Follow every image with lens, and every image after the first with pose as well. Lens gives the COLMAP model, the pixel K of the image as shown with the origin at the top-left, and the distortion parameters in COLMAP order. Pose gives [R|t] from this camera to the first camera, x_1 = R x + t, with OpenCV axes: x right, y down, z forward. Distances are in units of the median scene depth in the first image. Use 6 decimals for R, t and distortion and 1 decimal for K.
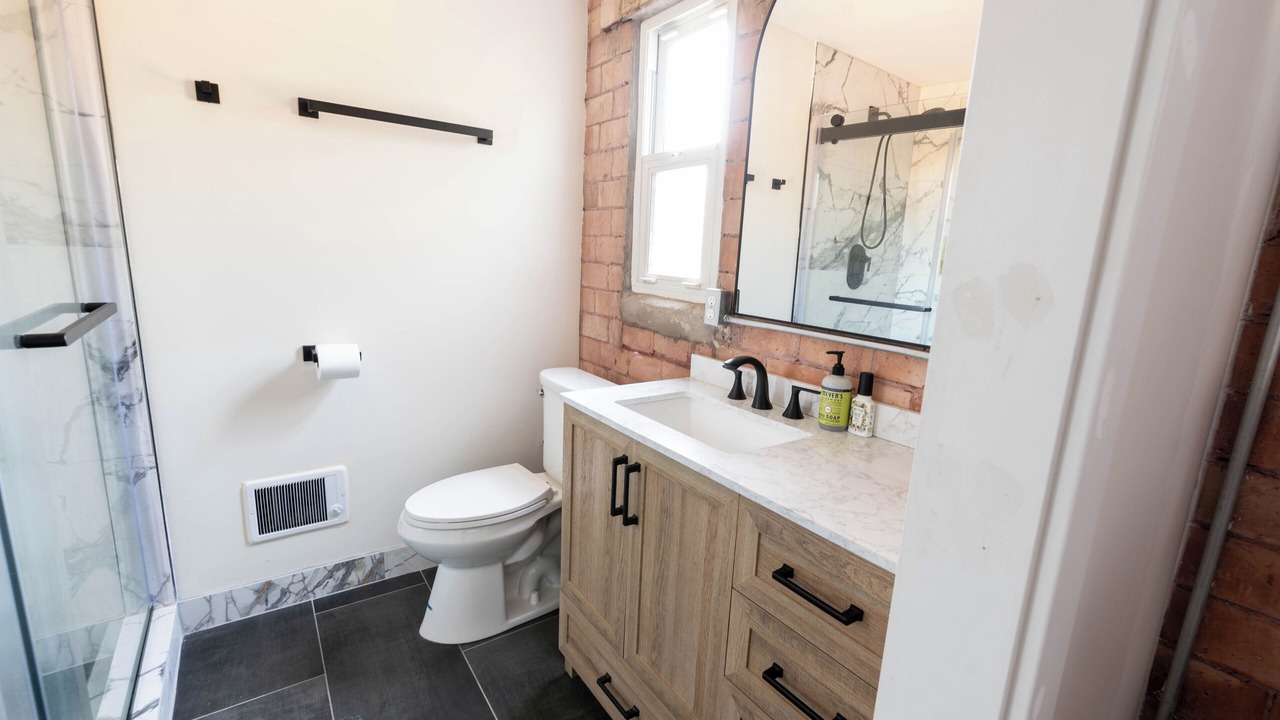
lens RADIAL K [[555.4, 0, 647.6], [0, 555.4, 363.5], [0, 0, 1]] dist [0.001175, 0.000007]
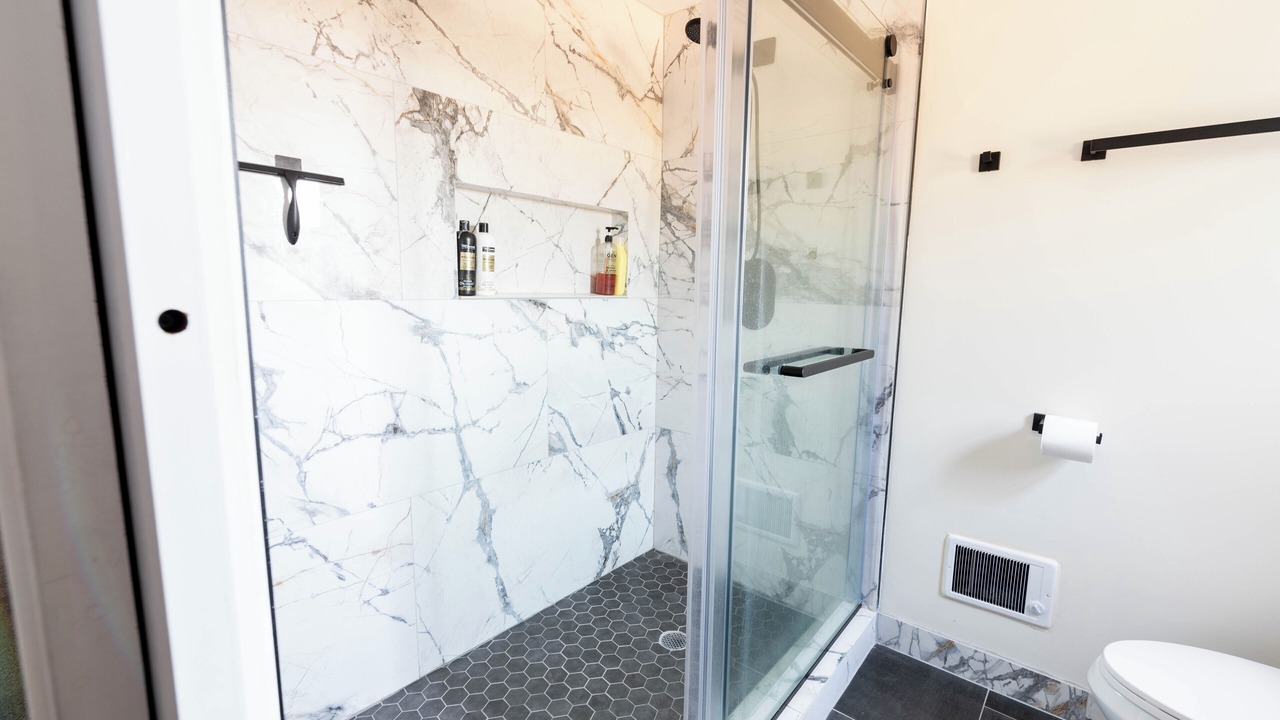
lens RADIAL K [[555.4, 0, 647.6], [0, 555.4, 363.5], [0, 0, 1]] dist [0.001175, 0.000007]
pose [[0.253569, 0.093542, -0.962784, 0.086155], [-0.197386, 0.979375, 0.043169, -0.026466], [0.946964, 0.179094, 0.266803, 0.153075]]
